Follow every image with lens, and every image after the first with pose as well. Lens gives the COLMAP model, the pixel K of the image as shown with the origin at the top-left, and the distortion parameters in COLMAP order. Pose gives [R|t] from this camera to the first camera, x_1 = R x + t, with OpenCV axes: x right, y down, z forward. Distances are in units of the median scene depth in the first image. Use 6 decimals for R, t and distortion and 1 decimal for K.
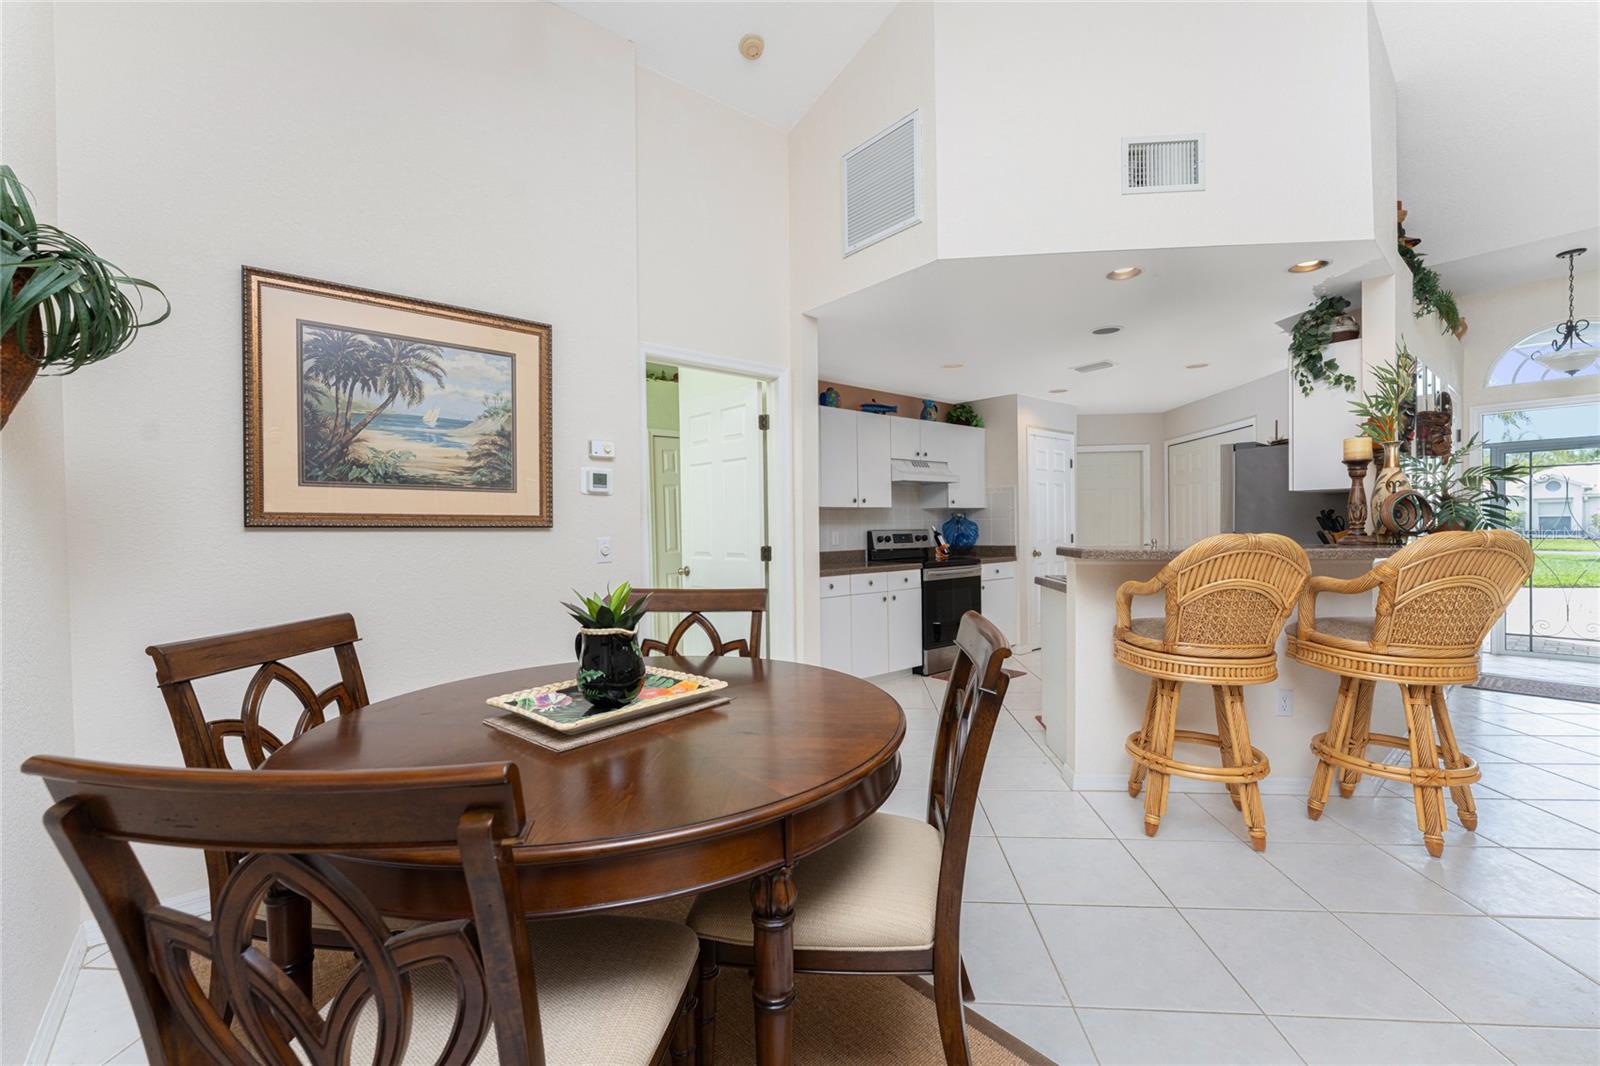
lens RADIAL K [[640.7, 0, 813.3], [0, 640.7, 534.9], [0, 0, 1]] dist [-0.001413, -0.000171]
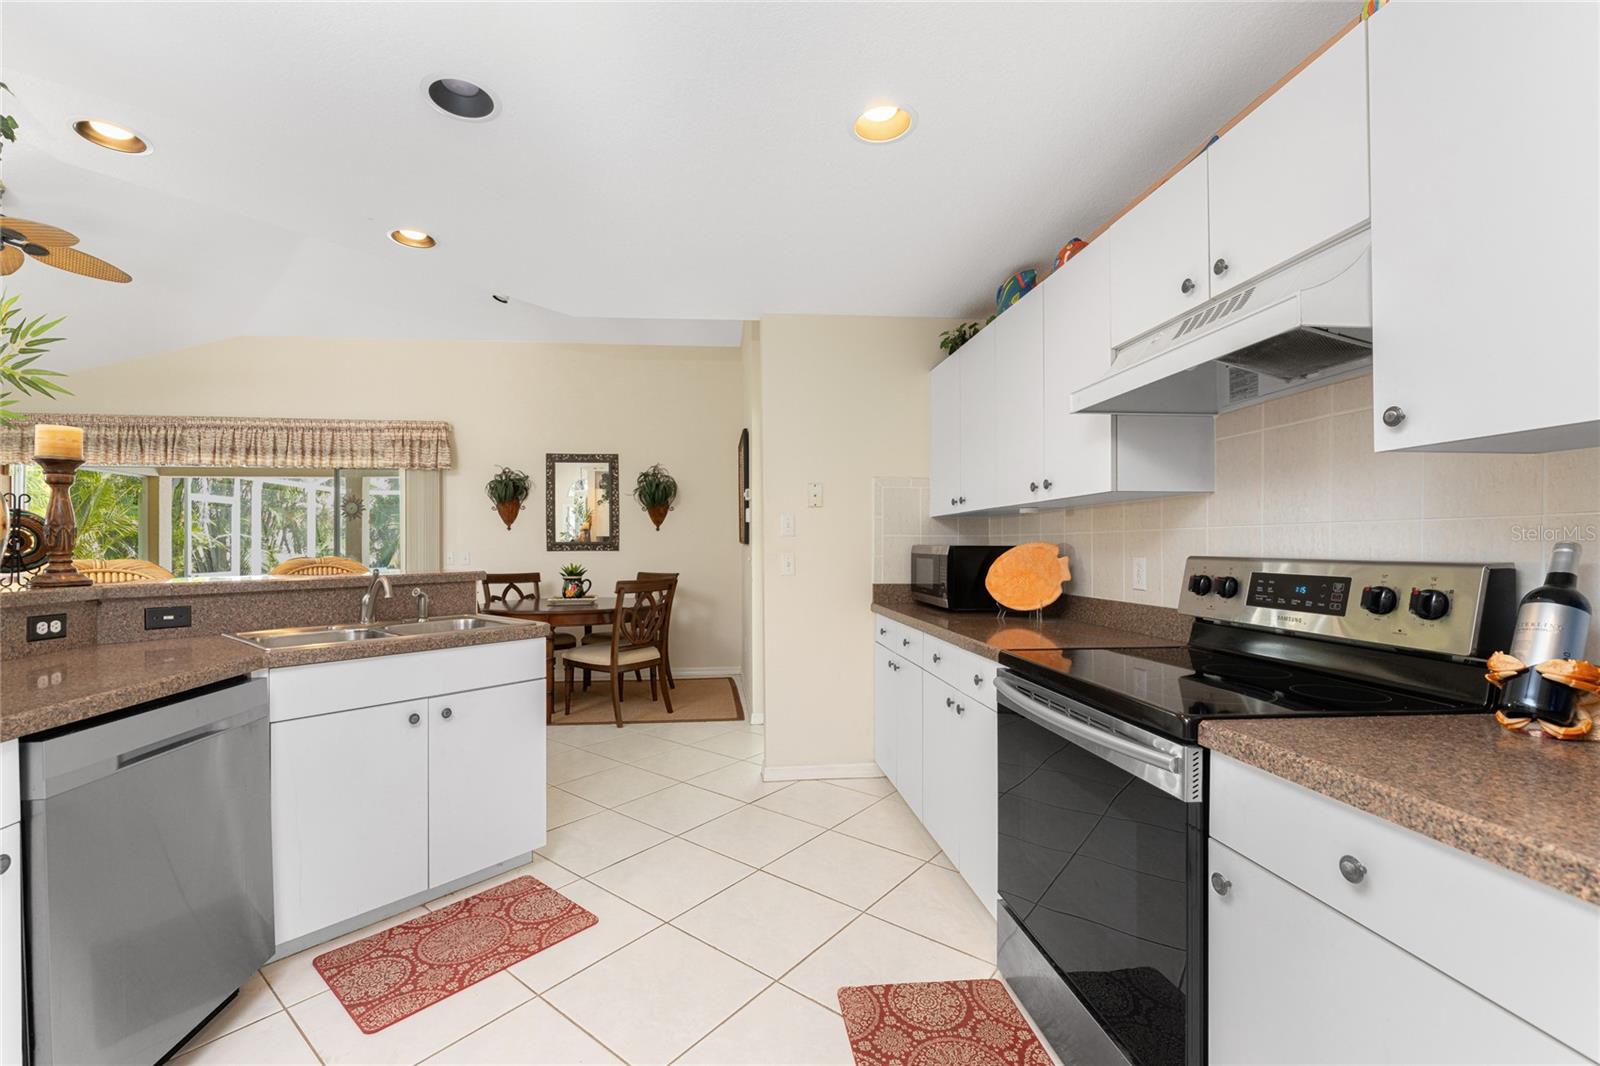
lens RADIAL K [[663.2, 0, 769.4], [0, 663.2, 545.6], [0, 0, 1]] dist [-0.000432, -0.000039]
pose [[-0.587059, 0.015032, -0.809404, 0.680433], [0.006951, 0.999884, 0.013528, -0.026375], [0.809514, 0.002316, -0.587096, 1.386588]]
